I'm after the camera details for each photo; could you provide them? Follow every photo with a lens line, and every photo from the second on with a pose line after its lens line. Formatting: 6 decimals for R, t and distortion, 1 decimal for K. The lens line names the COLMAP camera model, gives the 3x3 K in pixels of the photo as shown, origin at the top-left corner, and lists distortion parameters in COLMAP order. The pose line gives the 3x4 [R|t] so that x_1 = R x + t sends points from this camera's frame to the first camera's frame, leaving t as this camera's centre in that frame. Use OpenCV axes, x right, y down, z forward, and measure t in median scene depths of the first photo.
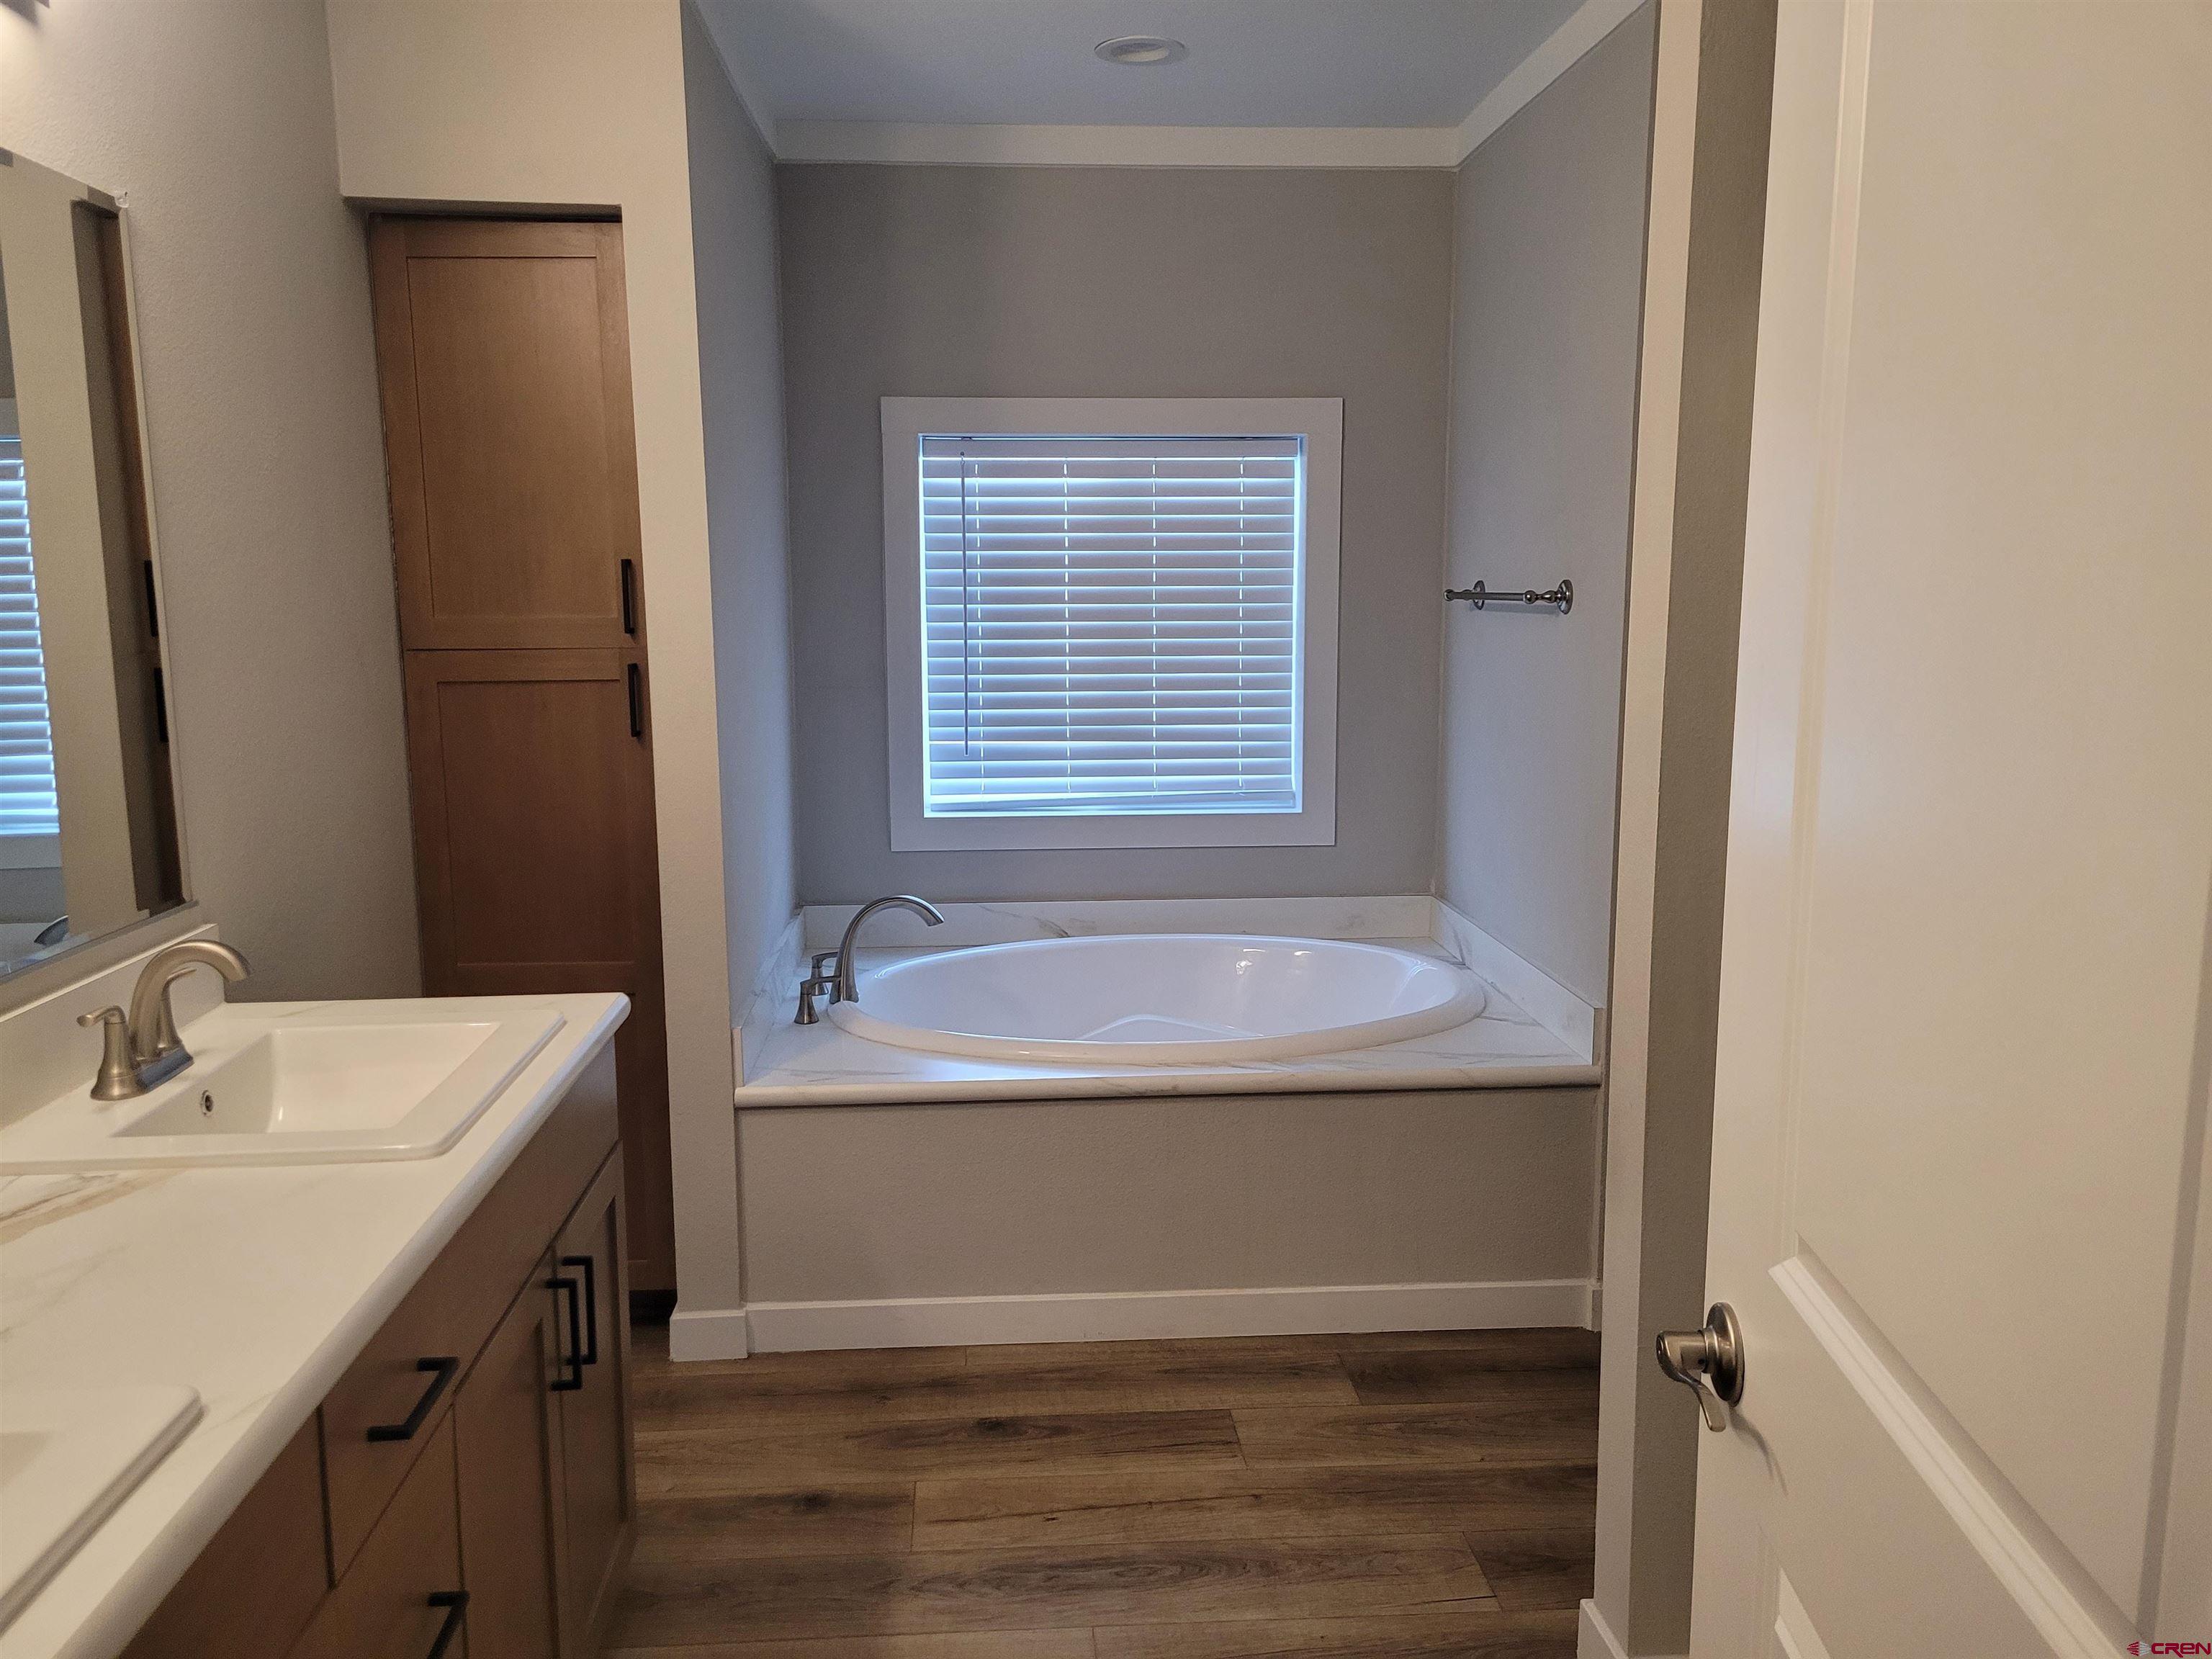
lens RADIAL K [[1677.3, 0, 1098.4], [0, 1677.3, 836.3], [0, 0, 1]] dist [0.016233, -0.023000]
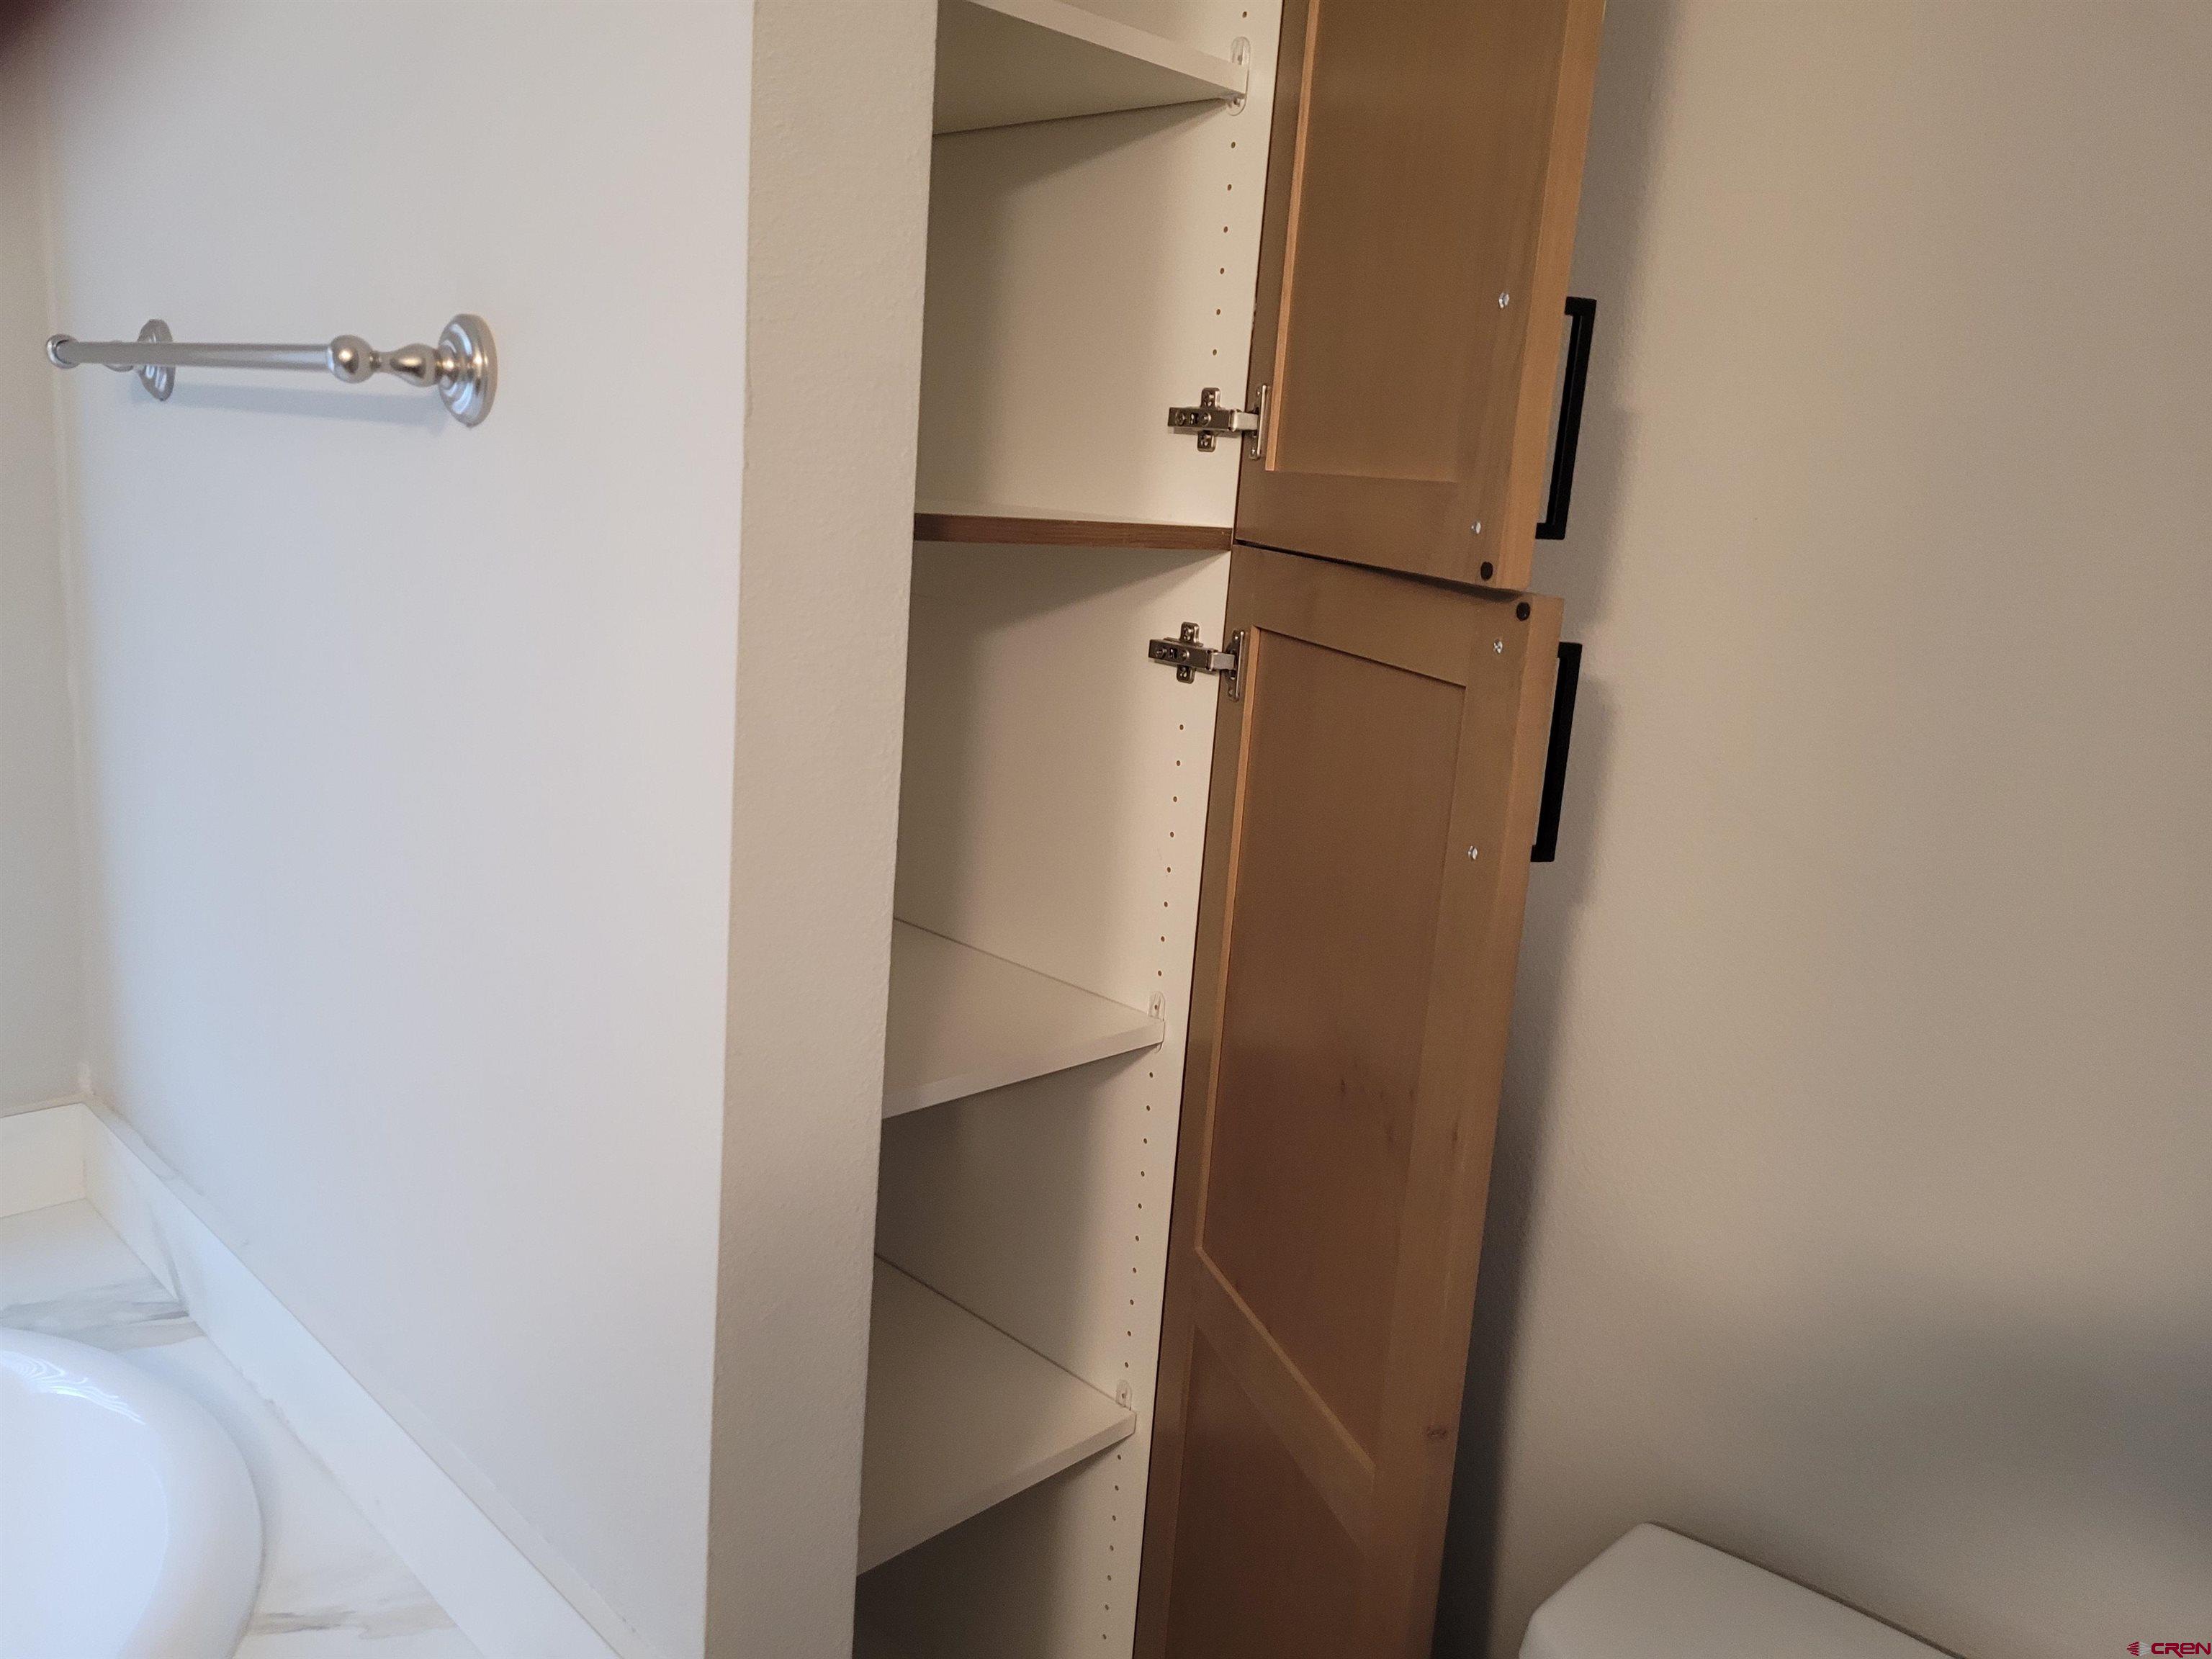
lens RADIAL K [[1677.3, 0, 1109.5], [0, 1677.3, 829.8], [0, 0, 1]] dist [0.016233, -0.023000]
pose [[0.746077, -0.080066, 0.661028, 0.123435], [0.021273, 0.995104, 0.096520, -0.068534], [-0.665519, -0.057950, 0.744127, 0.549127]]
